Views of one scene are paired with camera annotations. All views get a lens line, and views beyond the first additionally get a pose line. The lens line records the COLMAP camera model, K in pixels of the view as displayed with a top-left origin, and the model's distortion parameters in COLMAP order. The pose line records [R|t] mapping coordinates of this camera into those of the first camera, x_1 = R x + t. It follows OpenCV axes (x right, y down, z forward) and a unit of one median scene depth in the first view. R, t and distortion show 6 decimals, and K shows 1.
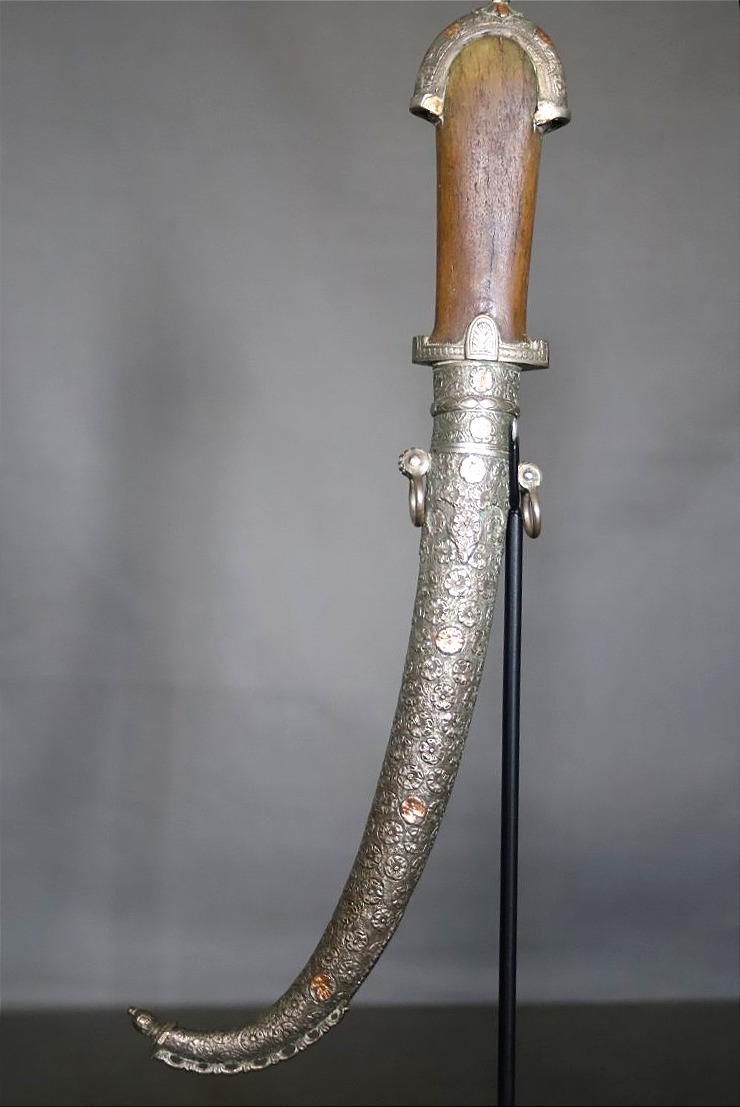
lens RADIAL K [[2104.3, 0, 345.9], [0, 2104.3, 529.0], [0, 0, 1]] dist [0.071291, 0.000000]
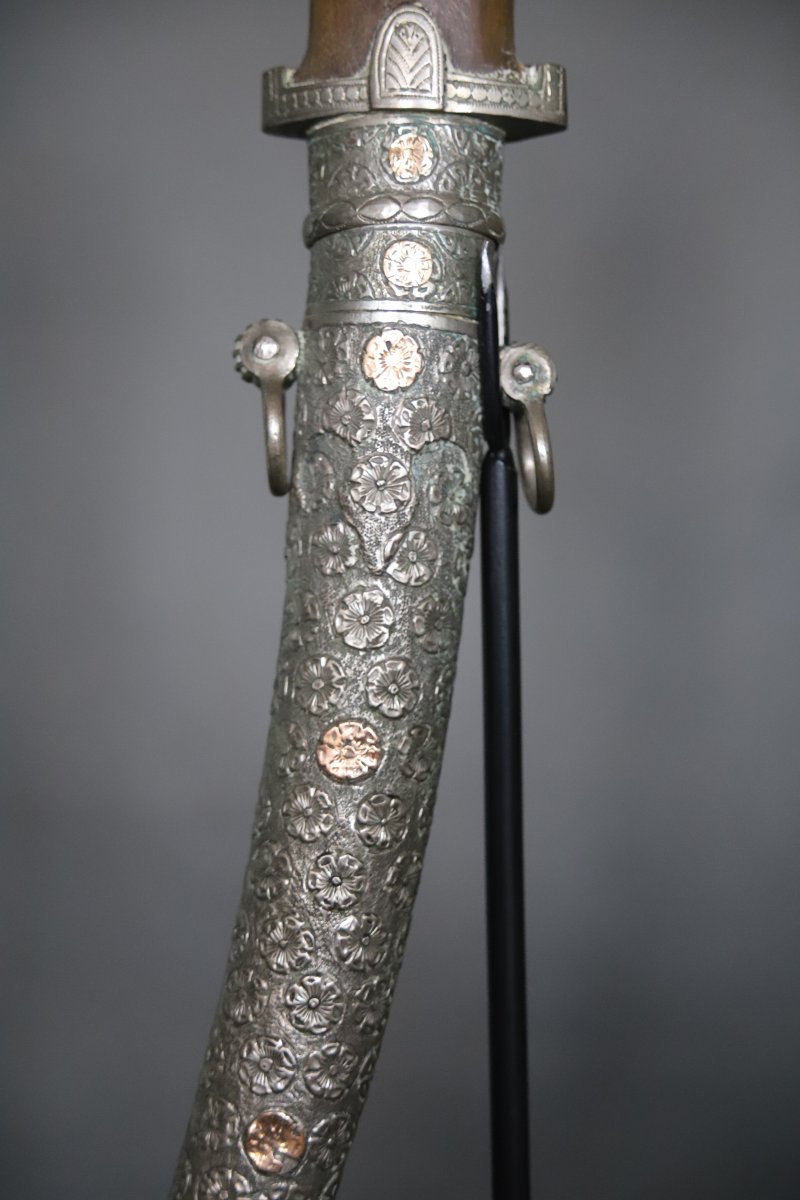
lens RADIAL K [[2579.0, 0, 392.7], [0, 2579.0, 599.3], [0, 0, 1]] dist [0.177066, 0.000000]
pose [[0.997823, -0.030229, -0.058619, 0.089760], [0.030955, 0.999454, 0.011518, 0.015305], [0.058239, -0.013307, 0.998214, 0.456312]]
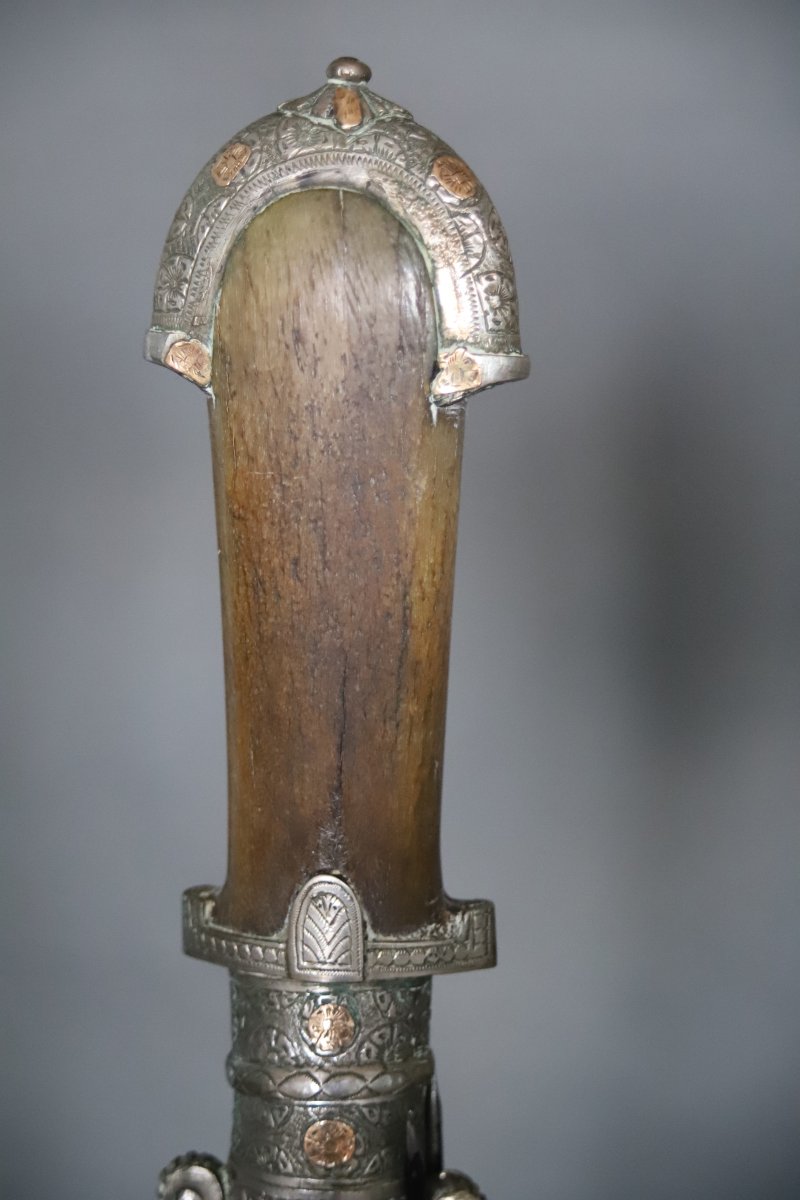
lens RADIAL K [[2579.0, 0, 389.7], [0, 2579.0, 632.4], [0, 0, 1]] dist [0.177066, 0.000000]
pose [[0.993755, -0.028096, -0.107993, 0.134672], [0.050403, 0.976451, 0.209769, -0.255938], [0.099556, -0.213902, 0.971769, 0.509630]]
